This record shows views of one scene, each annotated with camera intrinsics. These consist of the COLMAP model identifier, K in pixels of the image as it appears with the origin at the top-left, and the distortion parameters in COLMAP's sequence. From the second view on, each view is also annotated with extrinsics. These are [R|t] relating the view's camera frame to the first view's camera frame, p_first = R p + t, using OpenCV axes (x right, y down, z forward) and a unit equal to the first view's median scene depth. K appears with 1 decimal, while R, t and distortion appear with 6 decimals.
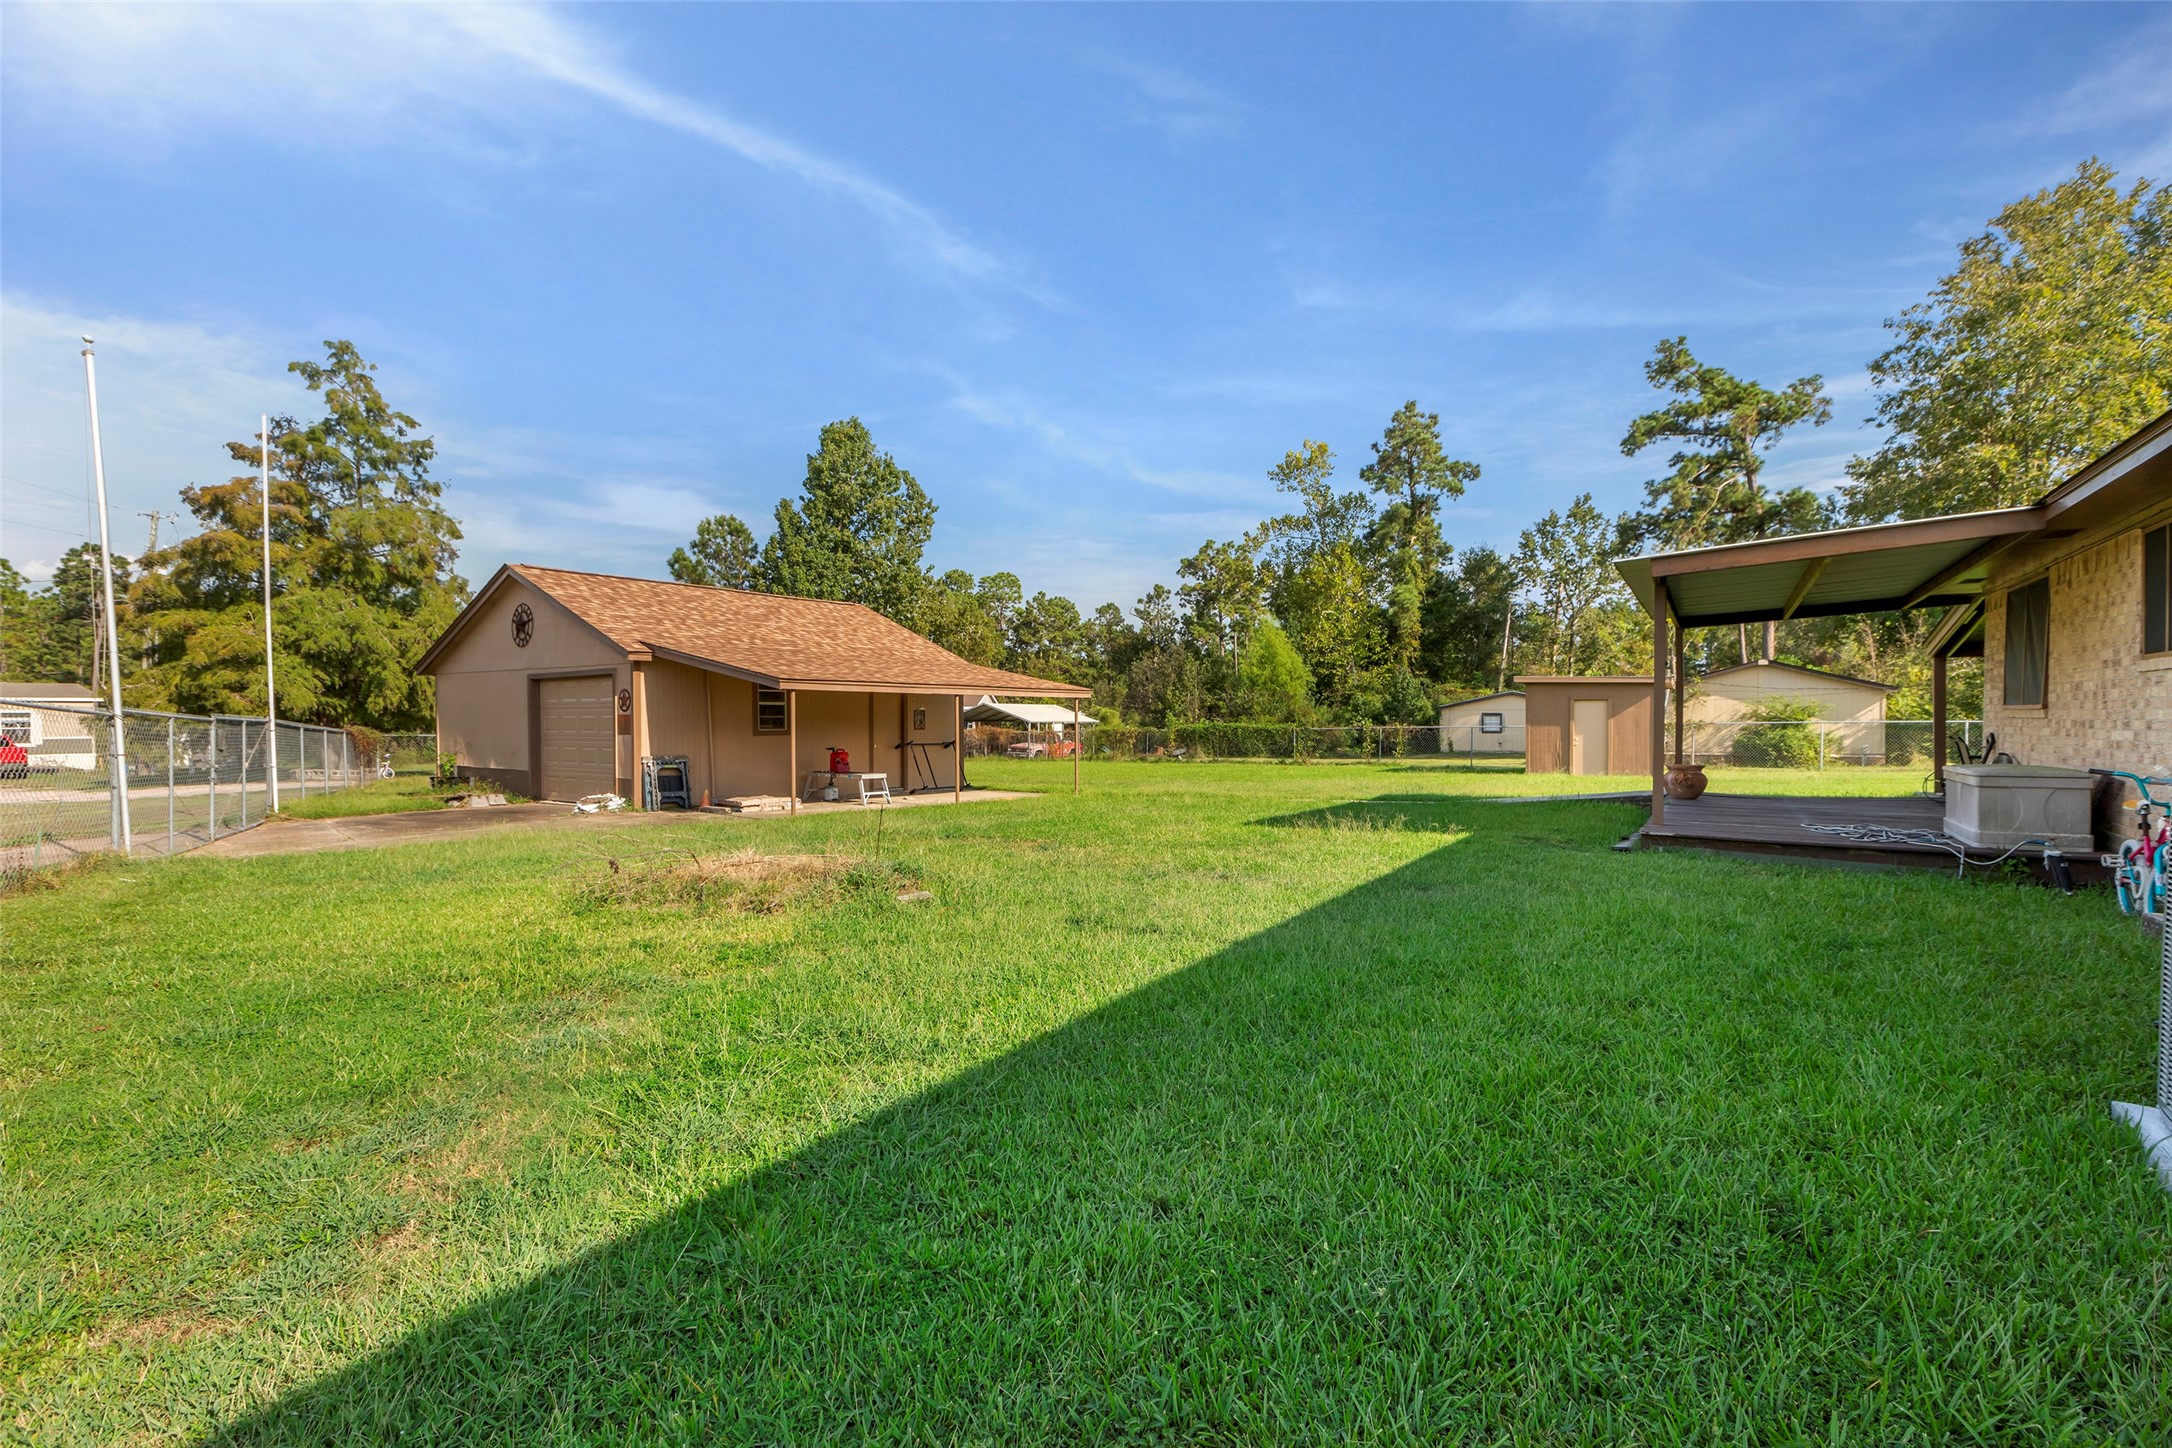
lens RADIAL K [[970.2, 0, 1083.3], [0, 970.2, 726.5], [0, 0, 1]] dist [0.003738, -0.001749]
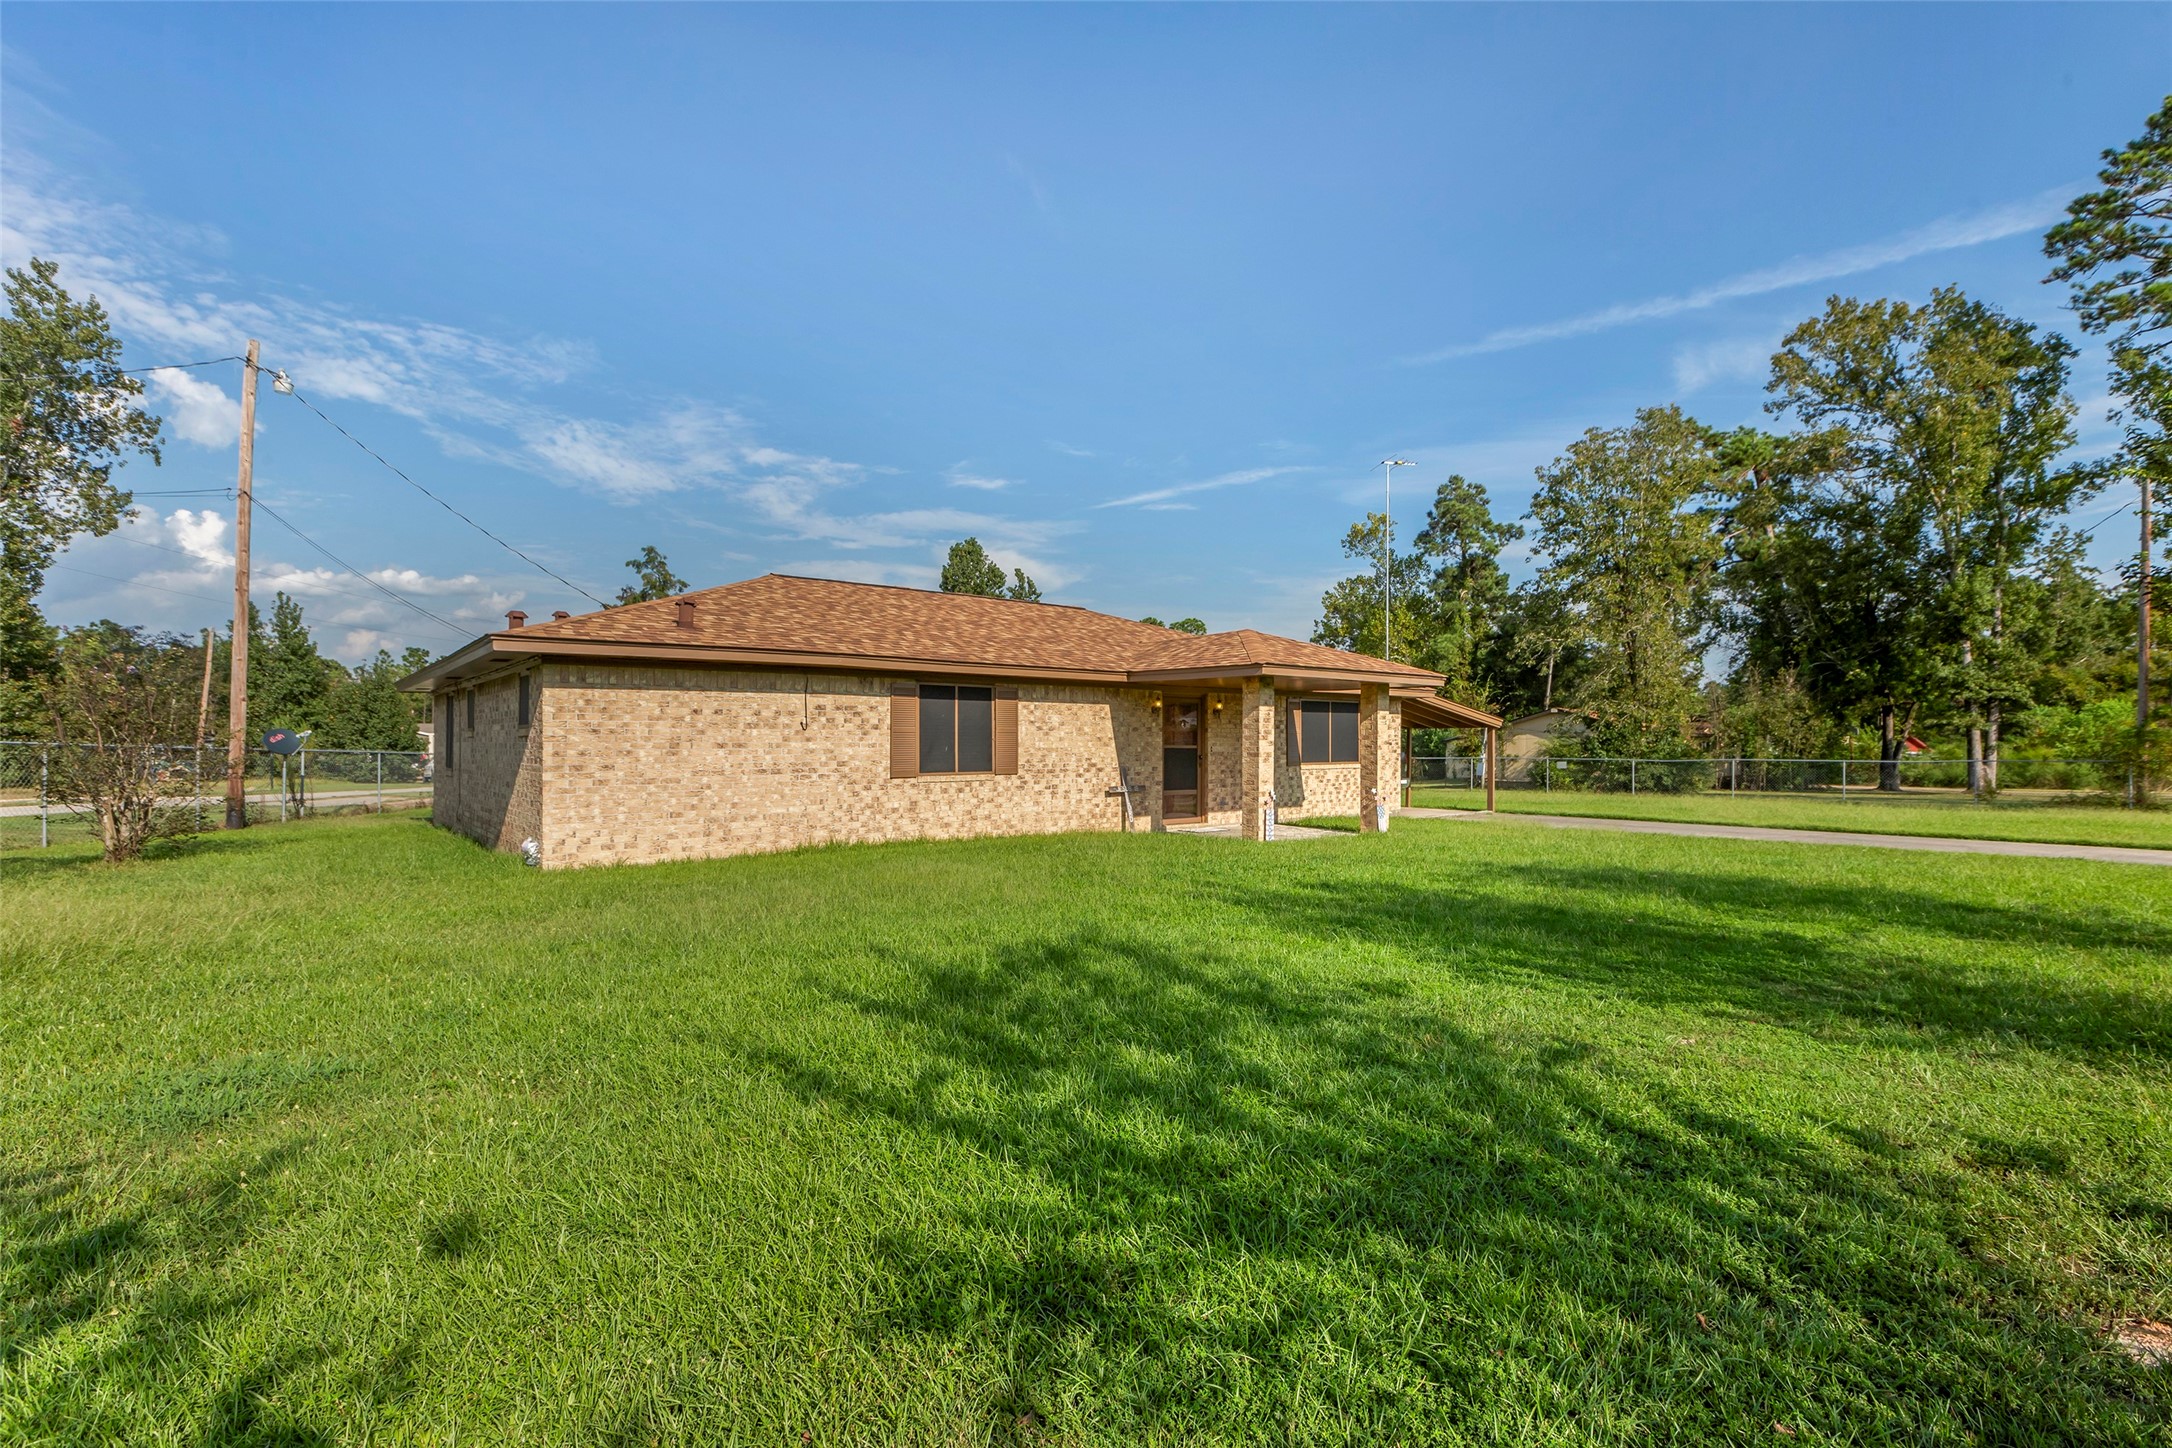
lens RADIAL K [[970.2, 0, 1094.9], [0, 970.2, 731.0], [0, 0, 1]] dist [0.003738, -0.001749]
pose [[0.952965, -0.000574, -0.303080, 0.576435], [-0.005095, 0.999827, -0.017914, -0.014346], [0.303038, 0.018616, 0.952797, -0.476531]]
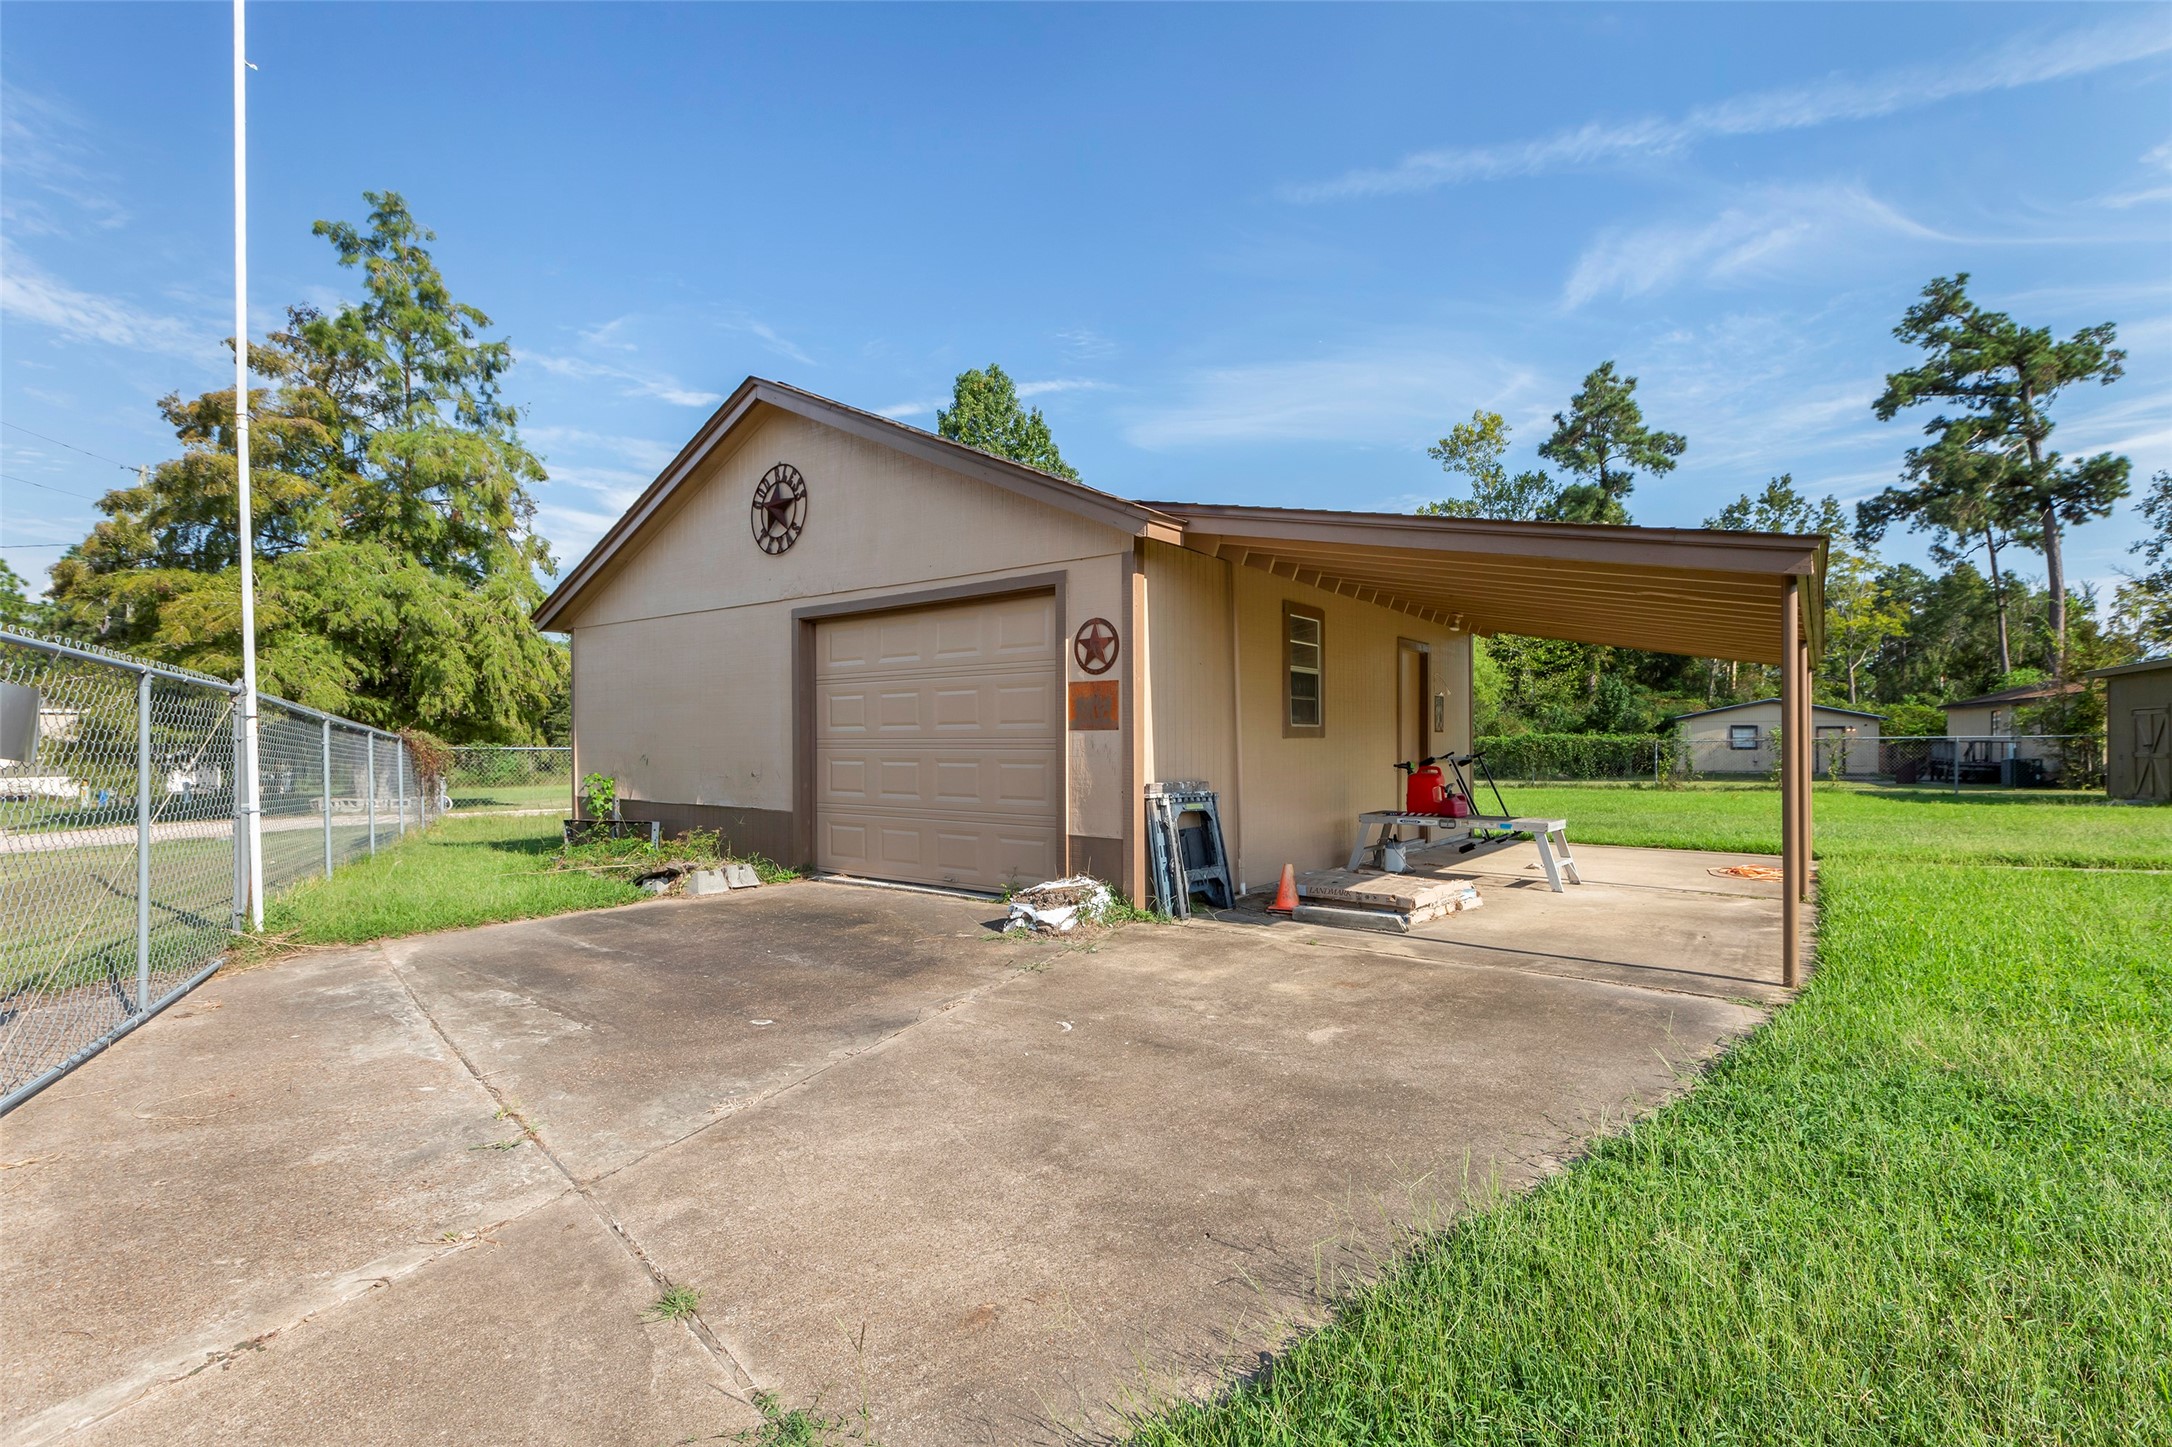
lens RADIAL K [[970.2, 0, 1079.8], [0, 970.2, 733.4], [0, 0, 1]] dist [0.003738, -0.001749]
pose [[0.999819, -0.002201, -0.018897, -0.230753], [0.001922, 0.999889, -0.014803, 0.007744], [0.018928, 0.014764, 0.999712, 0.287793]]
